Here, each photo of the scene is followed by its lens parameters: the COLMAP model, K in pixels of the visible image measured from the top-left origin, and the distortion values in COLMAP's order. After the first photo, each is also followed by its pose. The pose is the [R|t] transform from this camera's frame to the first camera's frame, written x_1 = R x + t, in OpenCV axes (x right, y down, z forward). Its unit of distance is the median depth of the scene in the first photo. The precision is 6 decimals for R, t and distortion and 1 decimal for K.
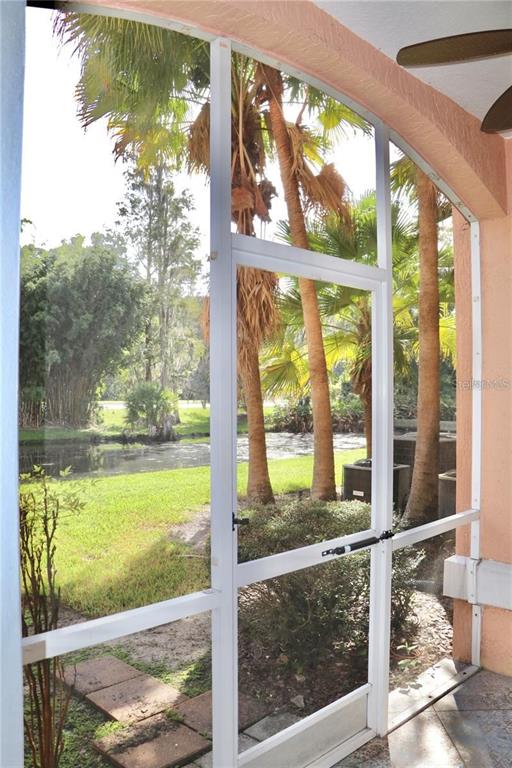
lens RADIAL K [[623.6, 0, 257.1], [0, 623.6, 384.9], [0, 0, 1]] dist [-0.183402, 0.133242]
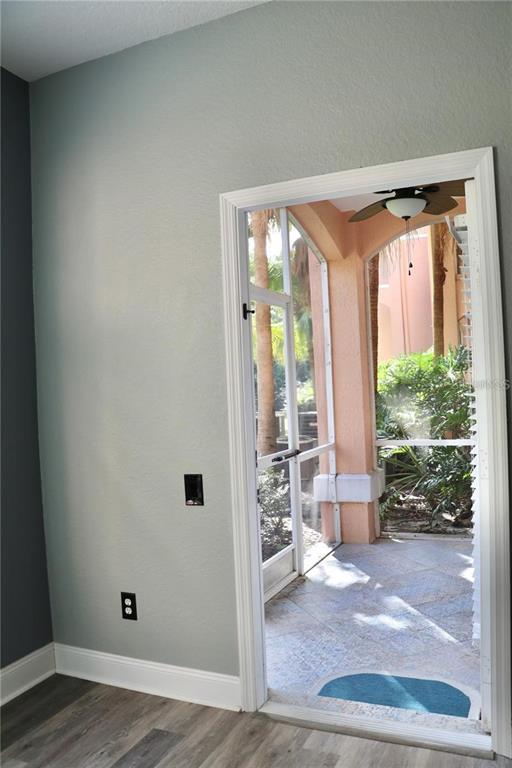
lens RADIAL K [[623.6, 0, 255.8], [0, 623.6, 381.5], [0, 0, 1]] dist [-0.183402, 0.133242]
pose [[0.935383, -0.041671, 0.351172, -0.397361], [0.043291, 0.999057, 0.003239, 0.032564], [-0.350976, 0.012173, 0.936305, -0.461250]]
